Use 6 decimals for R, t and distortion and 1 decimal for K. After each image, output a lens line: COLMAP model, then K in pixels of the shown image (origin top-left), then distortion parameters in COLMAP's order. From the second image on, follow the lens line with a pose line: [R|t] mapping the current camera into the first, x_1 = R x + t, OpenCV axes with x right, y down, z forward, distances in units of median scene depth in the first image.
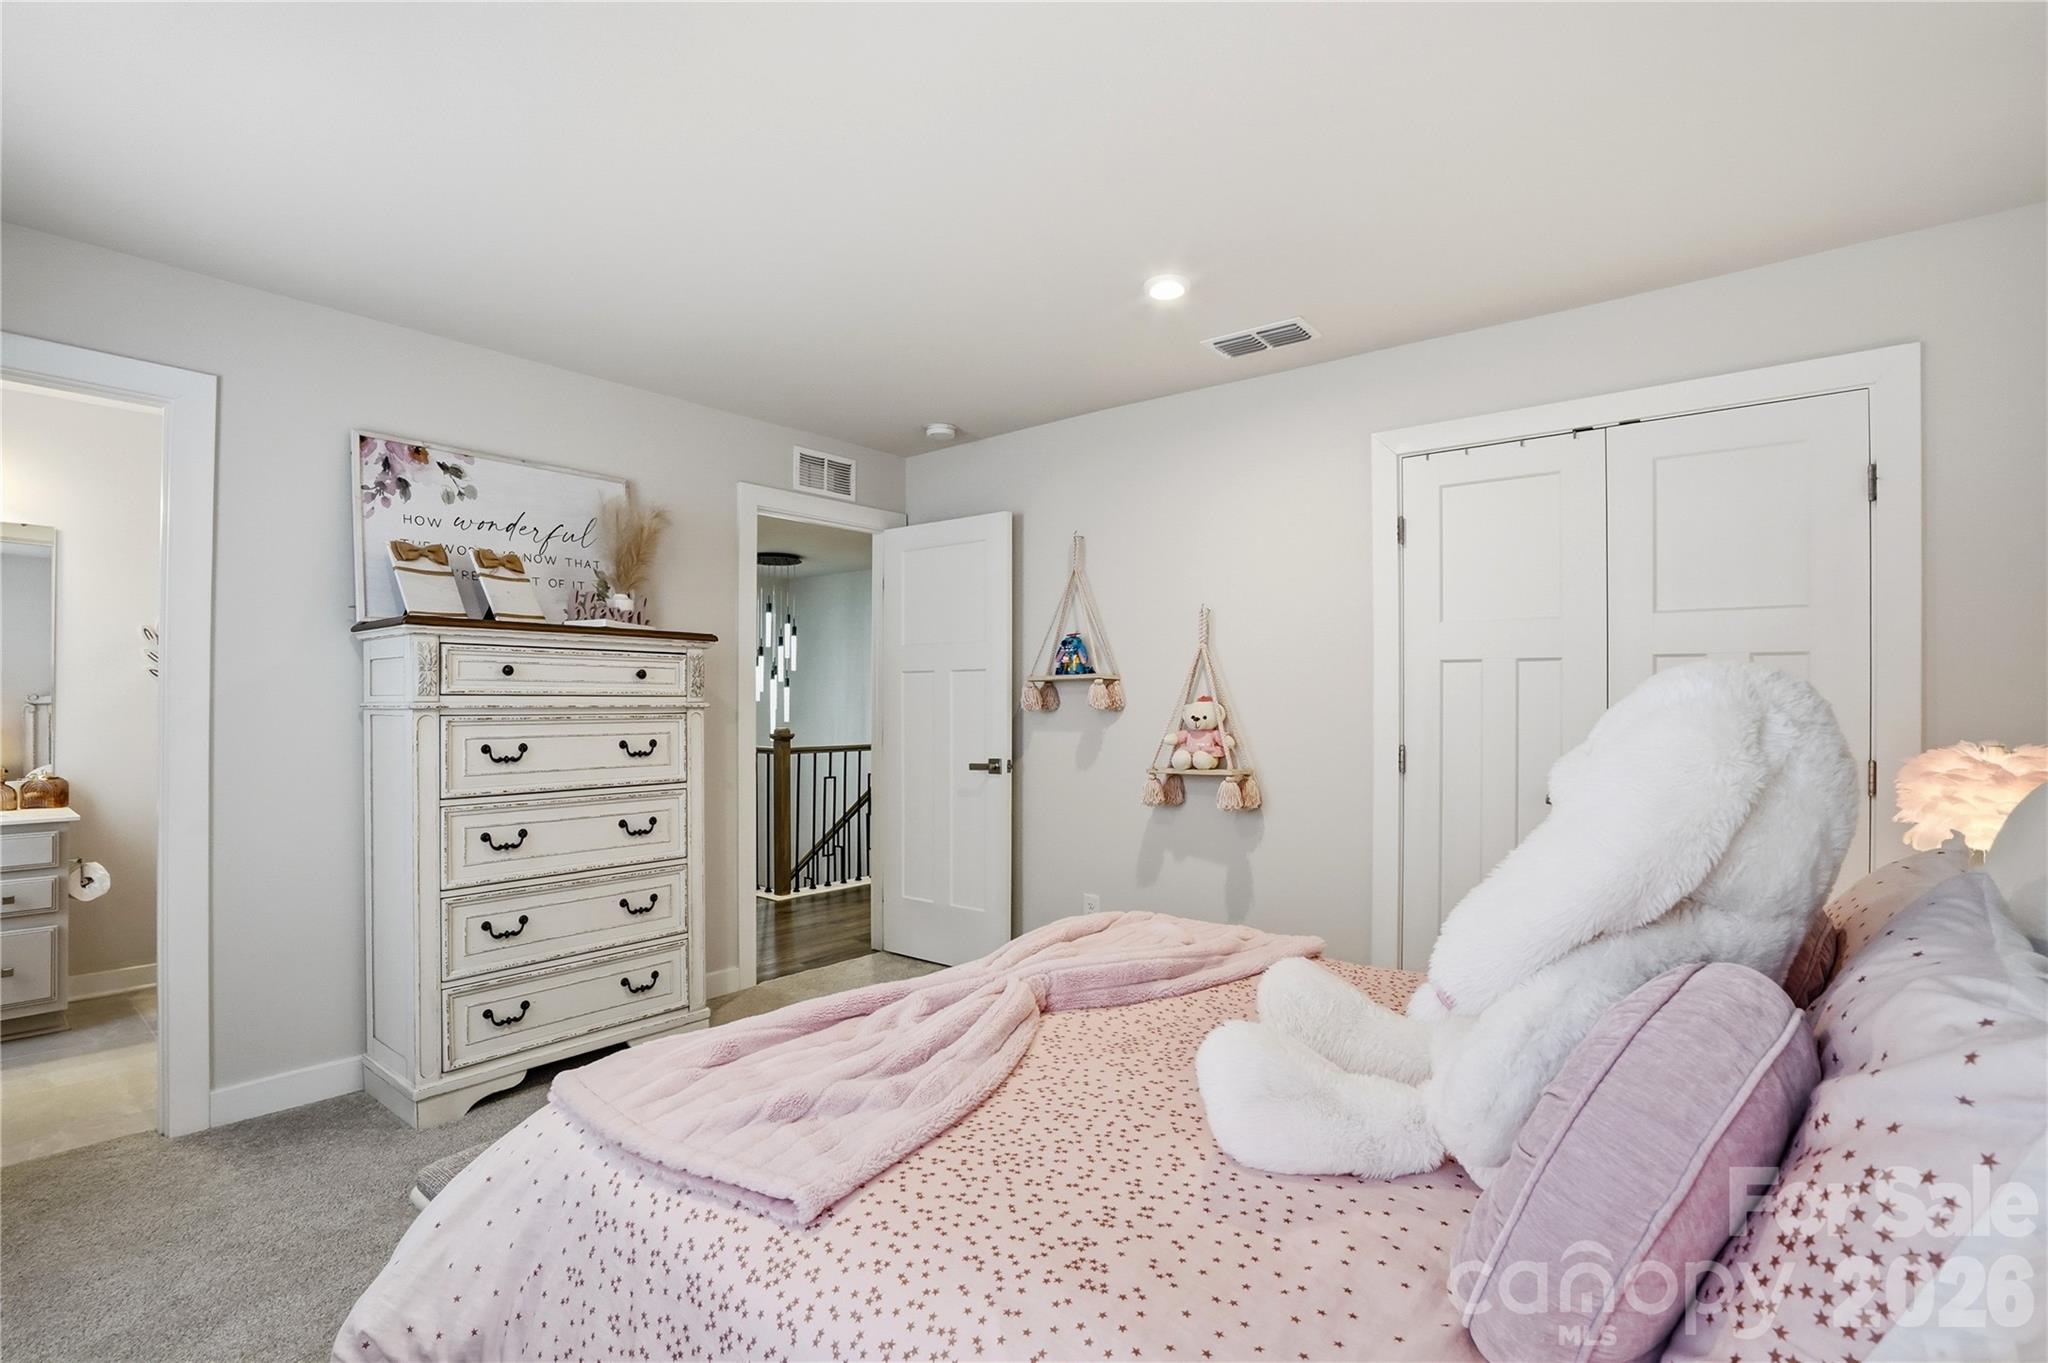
lens RADIAL K [[959.6, 0, 1024.0], [0, 959.6, 681.5], [0, 0, 1]] dist [-0.088533, 0.038491]
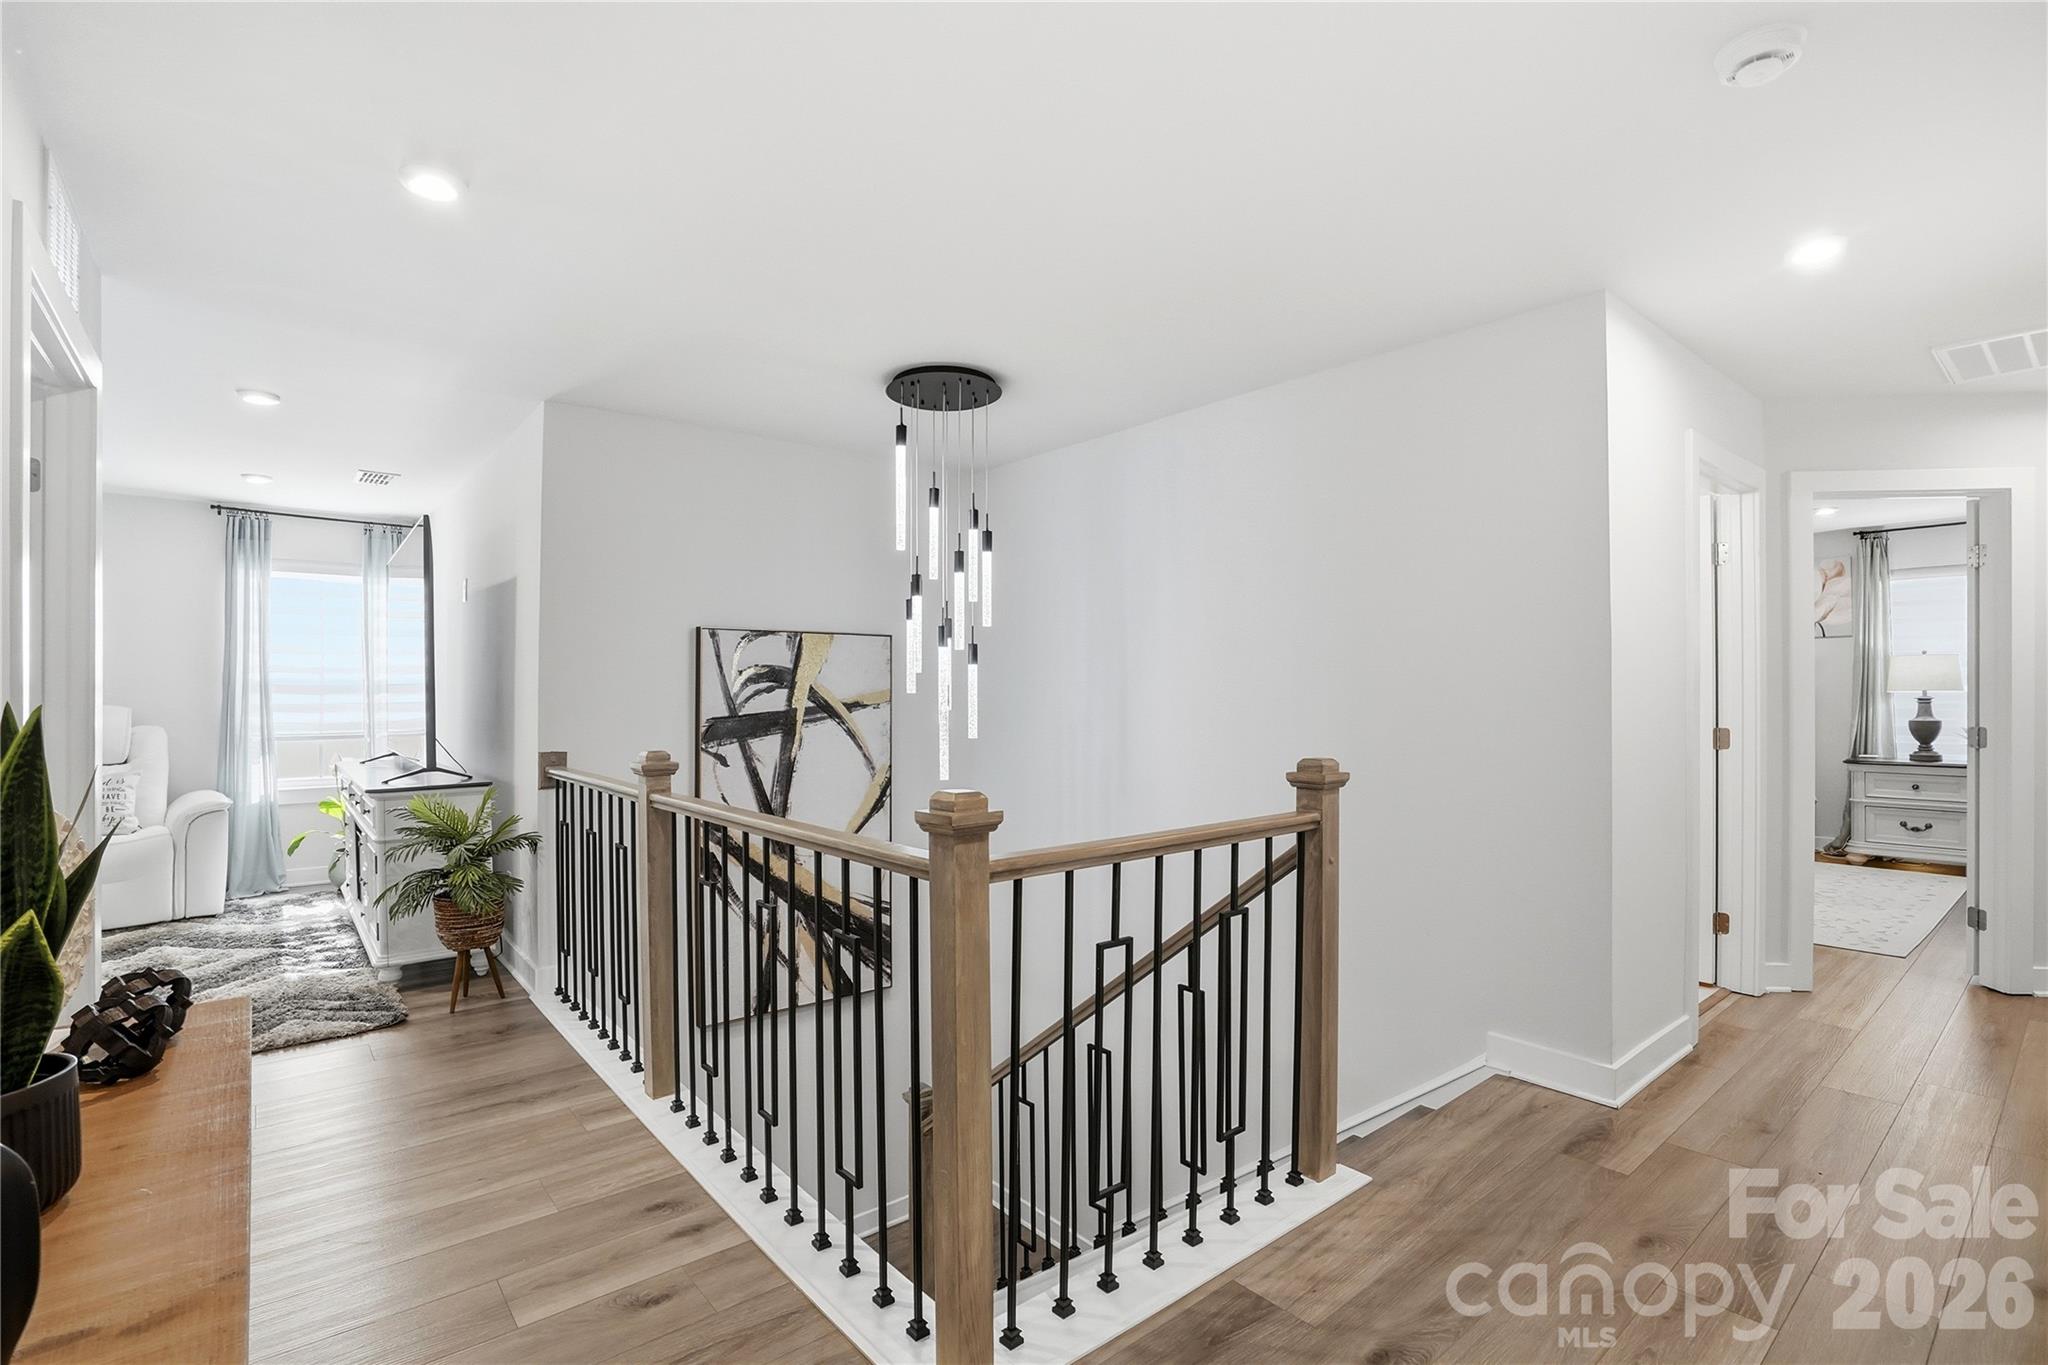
lens RADIAL K [[959.6, 0, 1024.0], [0, 959.6, 682.5], [0, 0, 1]] dist [-0.088533, 0.038491]
pose [[0.982204, -0.004793, -0.187755, -0.138246], [0.007151, 0.999904, 0.011885, 0.010104], [0.187680, -0.013016, 0.982144, 0.553348]]
